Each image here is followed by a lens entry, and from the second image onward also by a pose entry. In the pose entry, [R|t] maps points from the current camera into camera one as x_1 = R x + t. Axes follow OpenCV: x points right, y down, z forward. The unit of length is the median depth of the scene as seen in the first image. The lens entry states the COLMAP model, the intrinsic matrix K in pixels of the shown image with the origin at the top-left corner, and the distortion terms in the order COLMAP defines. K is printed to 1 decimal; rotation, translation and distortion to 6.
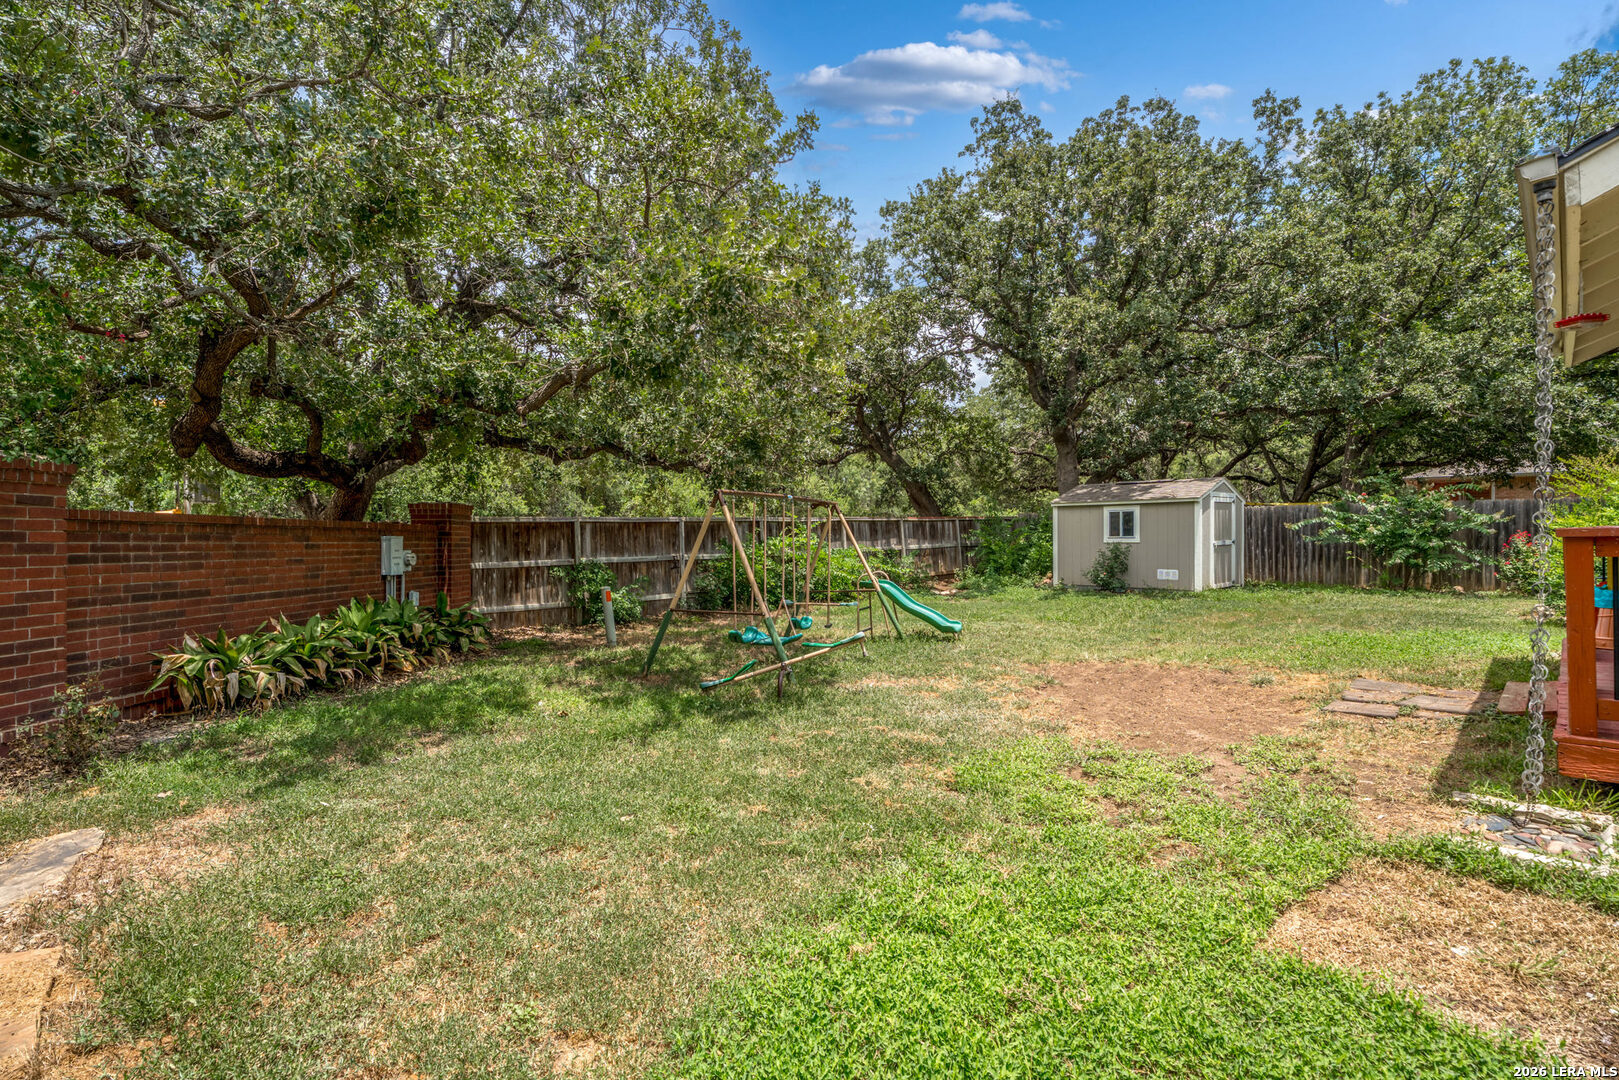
lens RADIAL K [[725.5, 0, 814.6], [0, 725.5, 540.3], [0, 0, 1]] dist [0.000811, 0.000768]
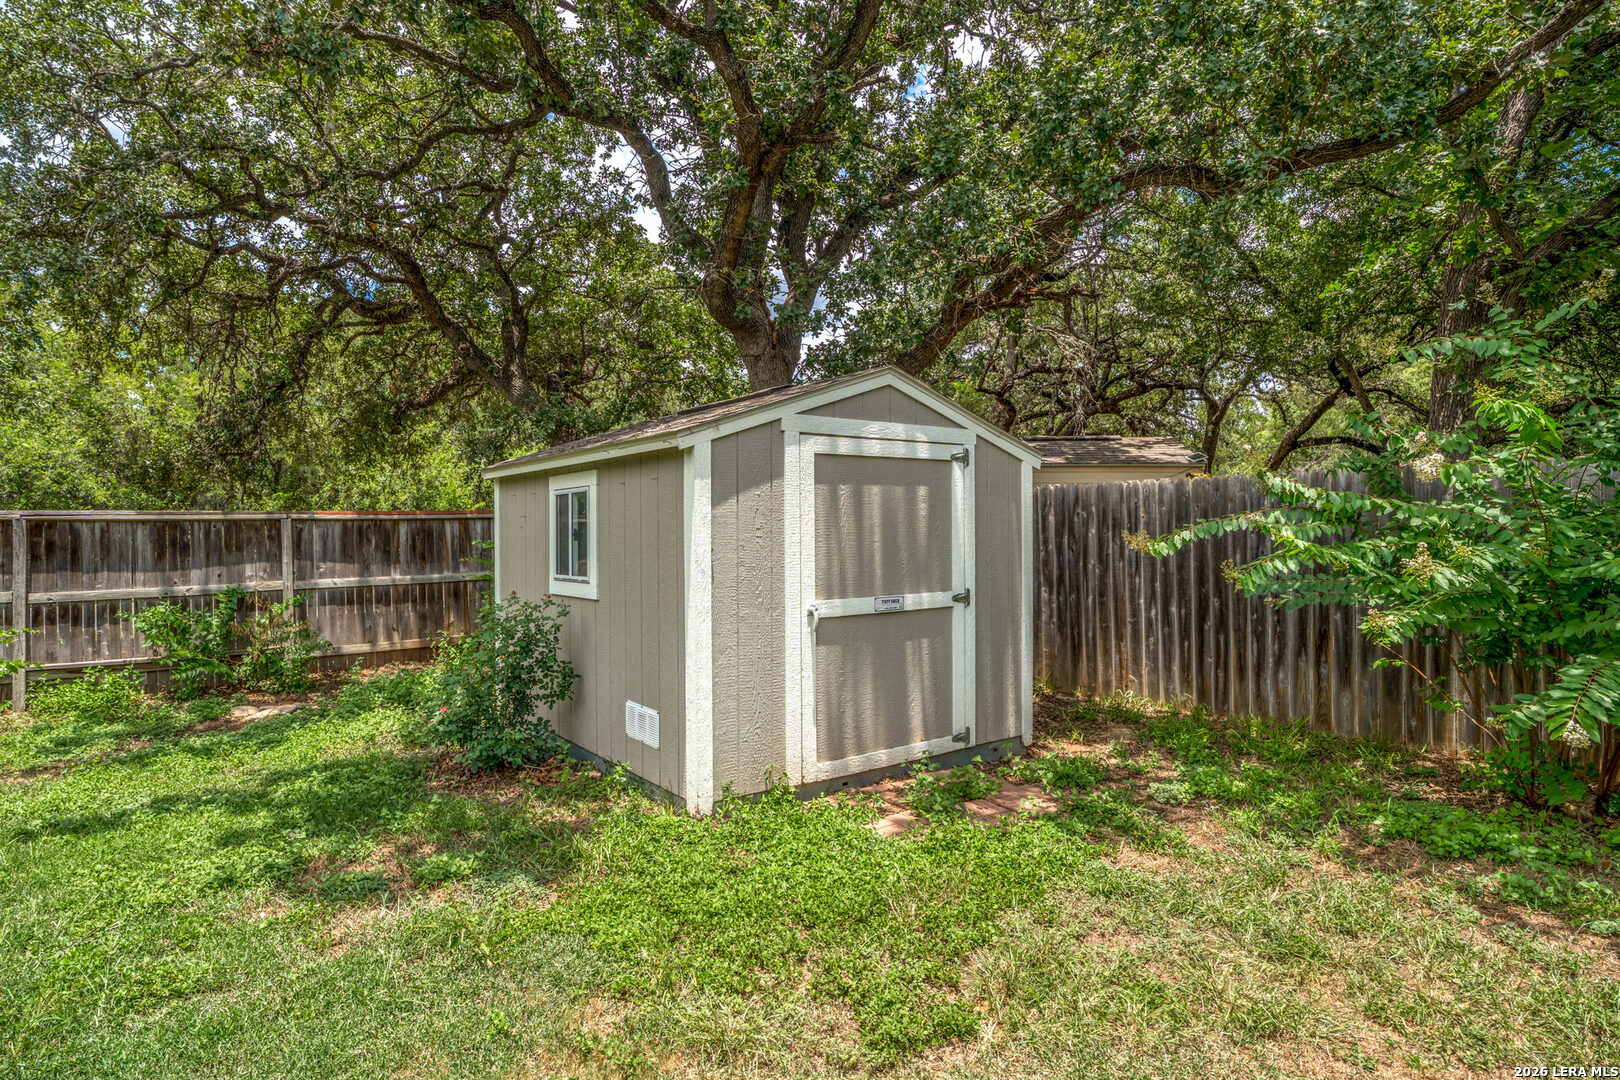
lens RADIAL K [[829.8, 0, 806.7], [0, 829.8, 536.3], [0, 0, 1]] dist [-0.007891, -0.000864]
pose [[0.992814, 0.006427, -0.119496, 0.517137], [-0.007312, 0.999949, -0.006974, -0.018194], [0.119445, 0.007798, 0.992810, 0.615626]]
